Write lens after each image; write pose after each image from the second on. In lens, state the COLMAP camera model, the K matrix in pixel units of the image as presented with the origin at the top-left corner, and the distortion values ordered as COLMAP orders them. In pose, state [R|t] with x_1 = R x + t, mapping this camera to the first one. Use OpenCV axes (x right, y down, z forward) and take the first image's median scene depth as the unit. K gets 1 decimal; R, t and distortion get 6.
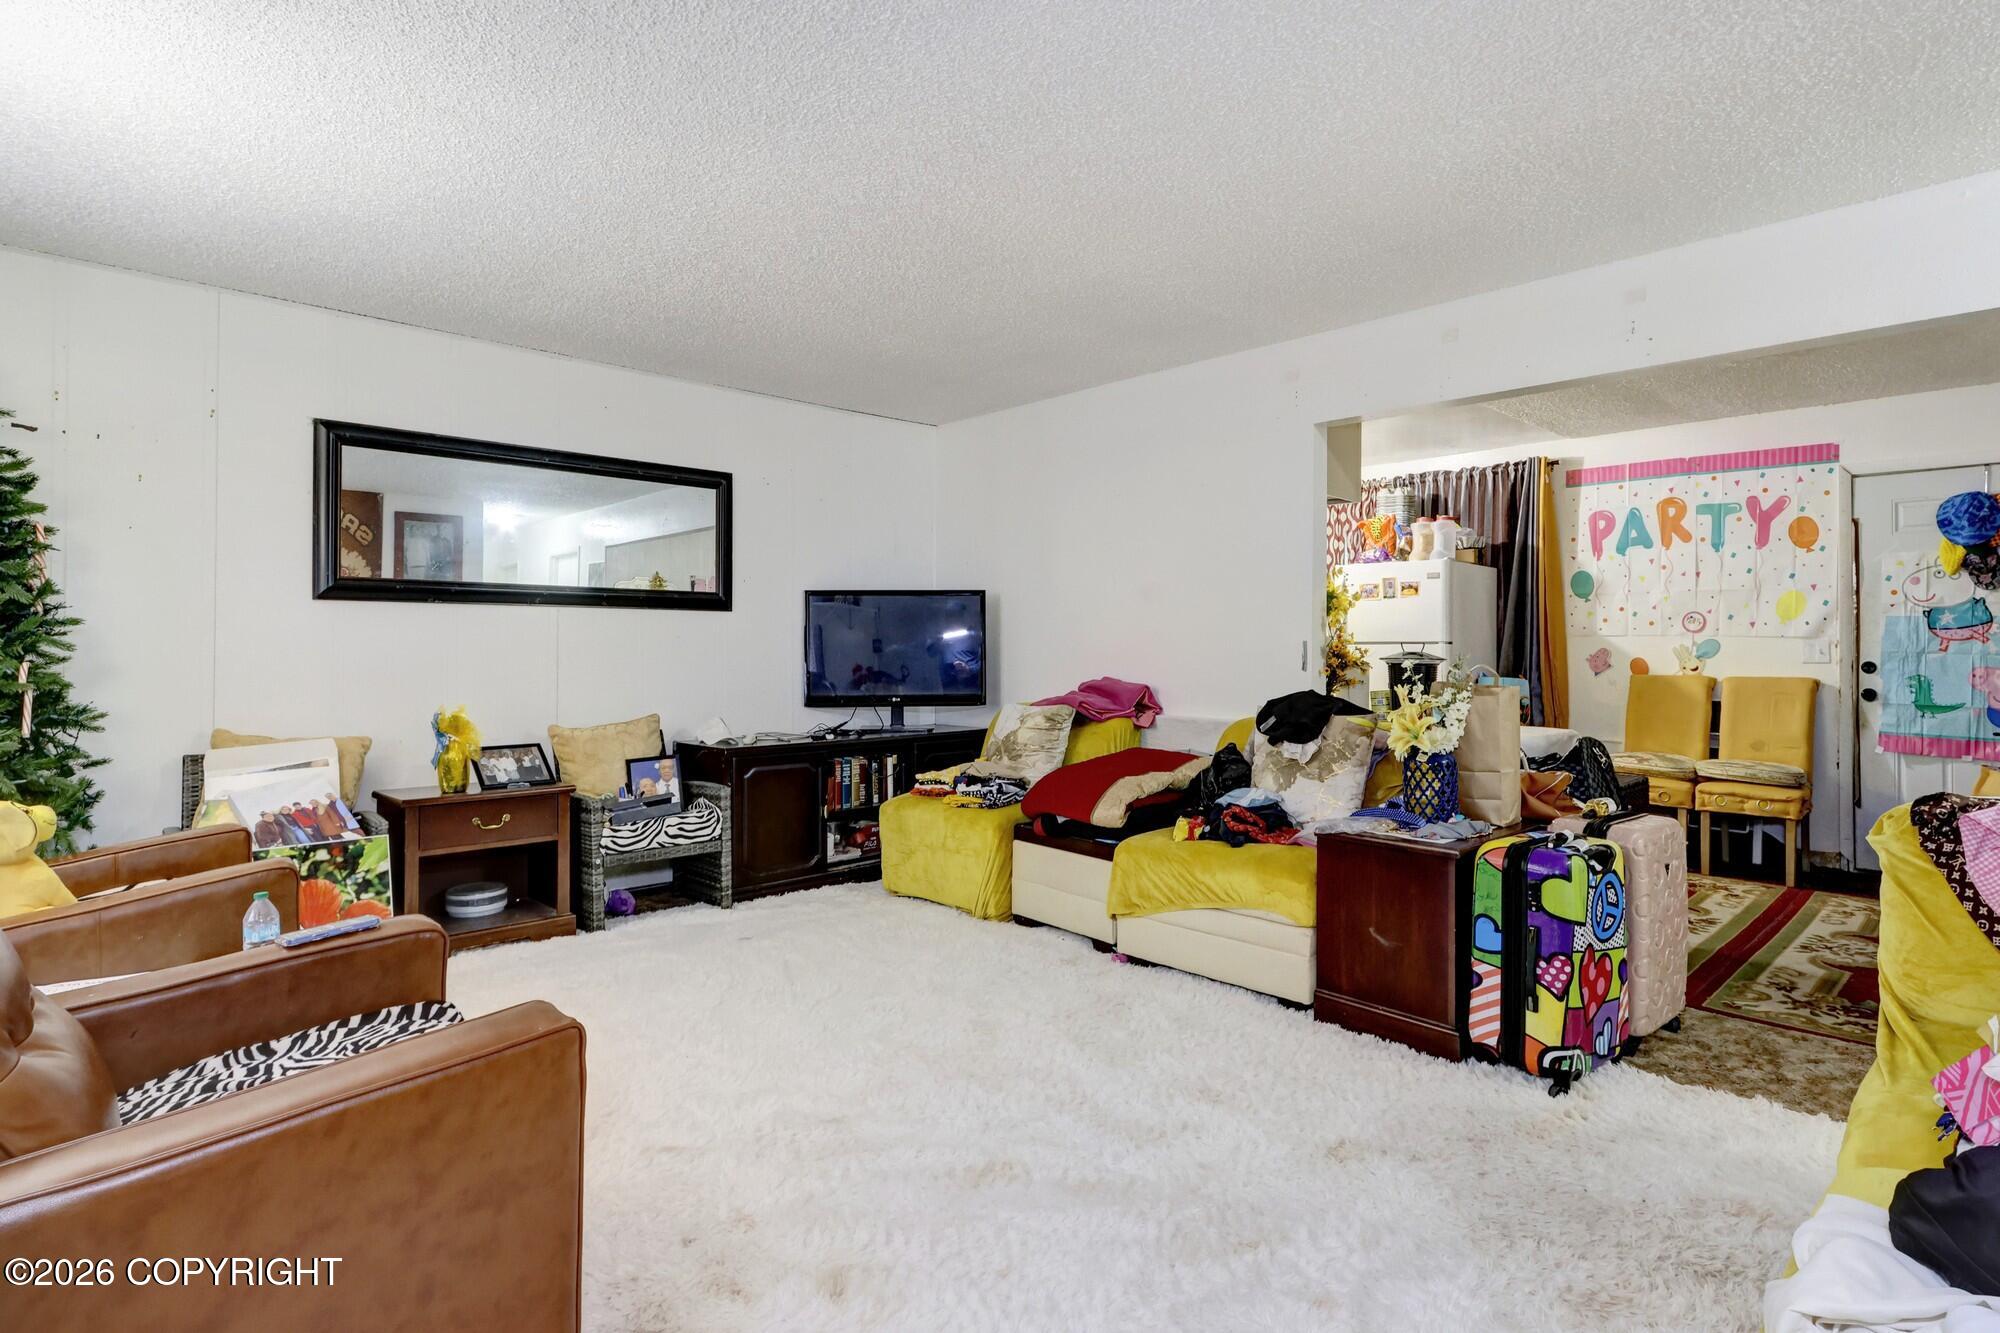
lens RADIAL K [[1032.1, 0, 1001.0], [0, 1032.1, 655.8], [0, 0, 1]] dist [-0.002439, -0.000378]
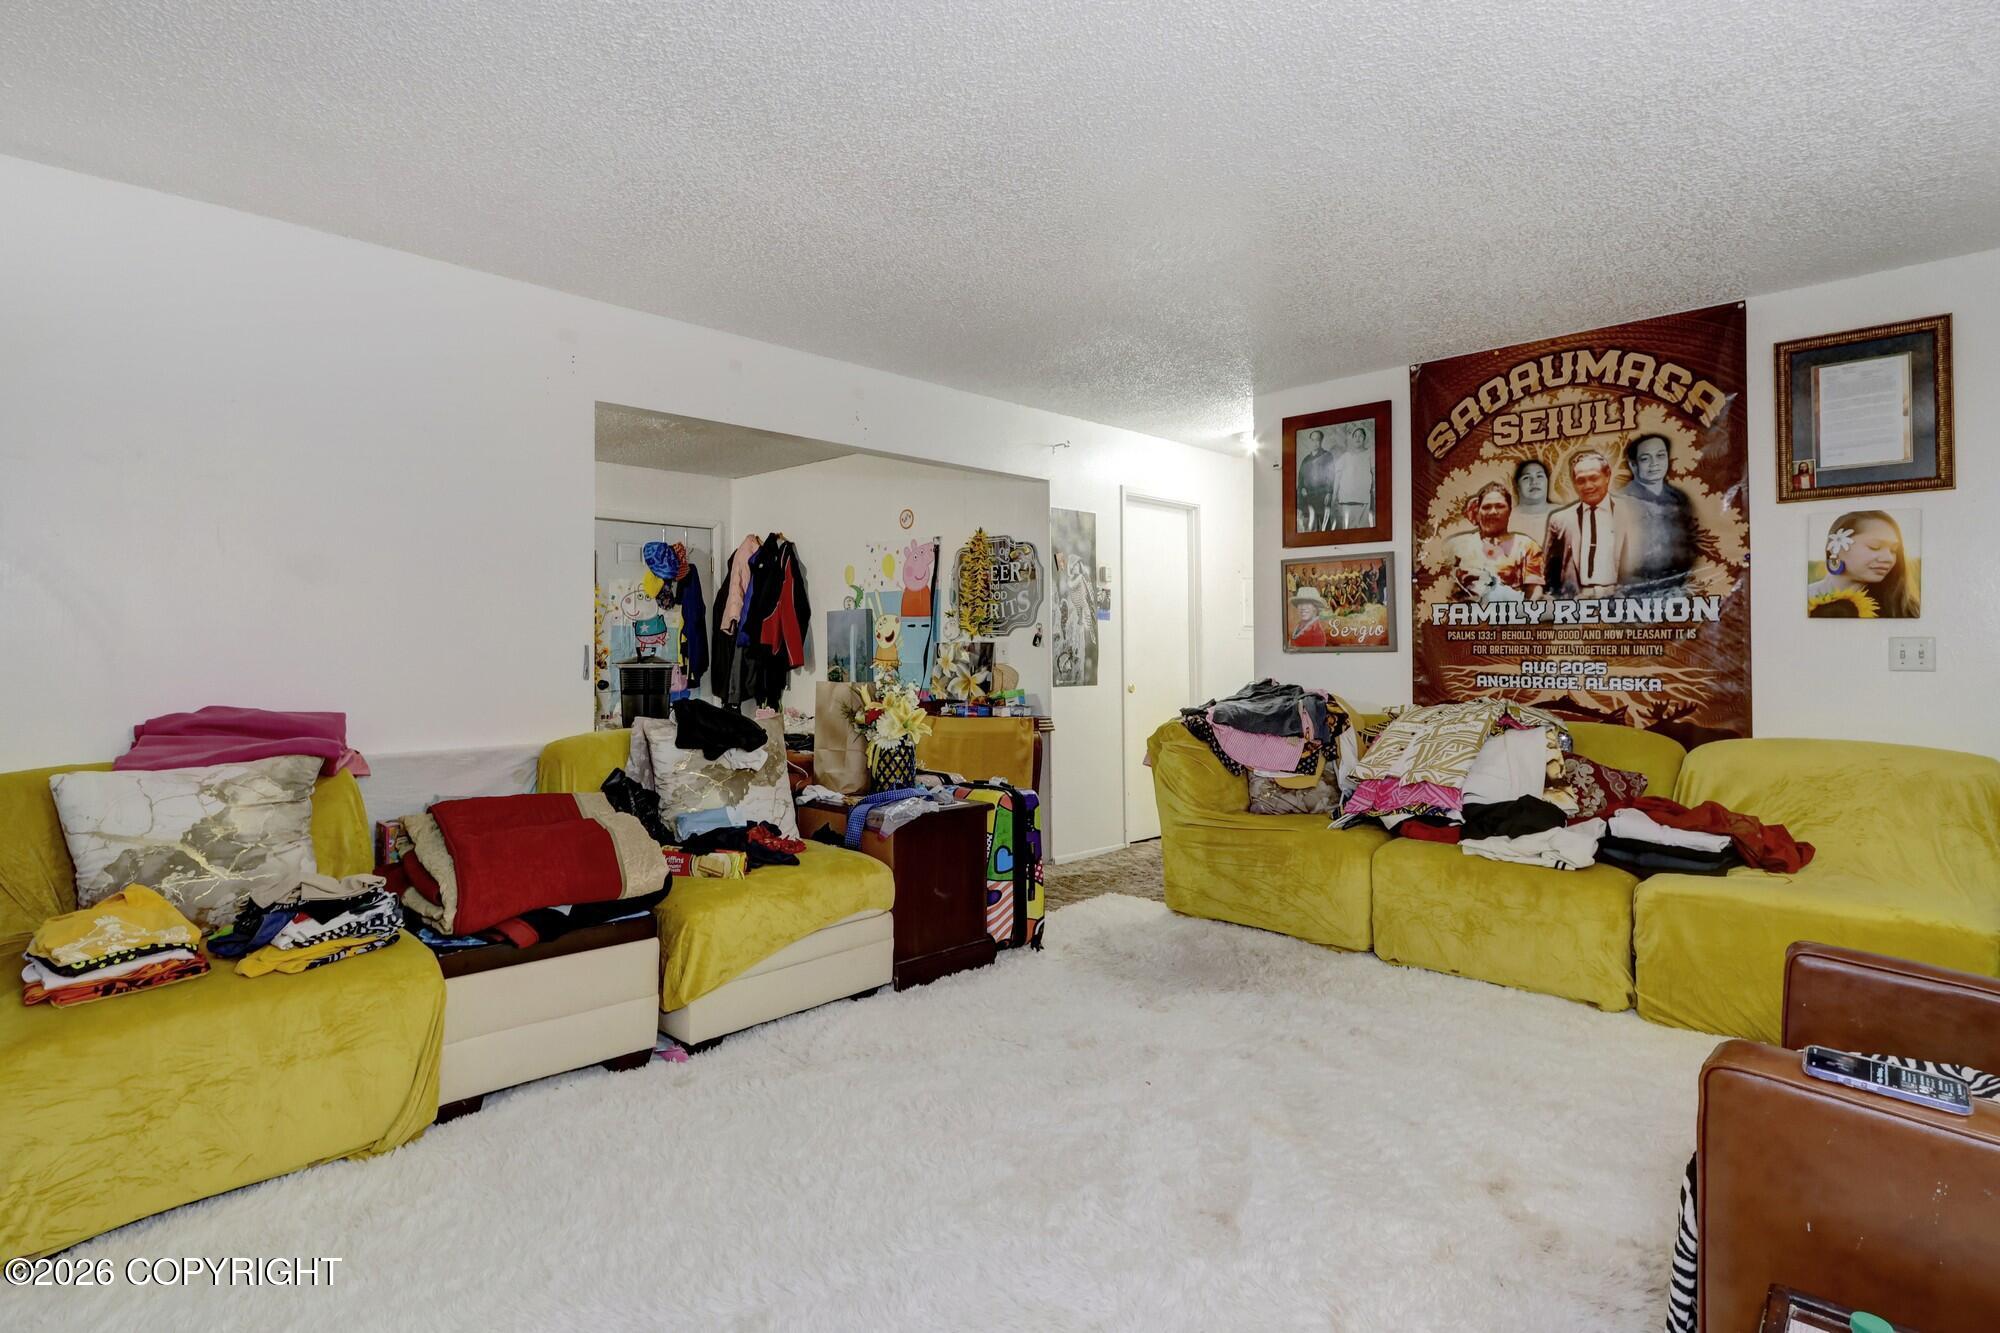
lens RADIAL K [[947.1, 0, 1001.2], [0, 947.1, 651.9], [0, 0, 1]] dist [0.001383, 0.000005]
pose [[-0.008565, -0.008322, 0.999929, -0.607413], [0.011137, 0.999903, 0.008418, -0.013906], [-0.999901, 0.011208, -0.008472, 0.774844]]
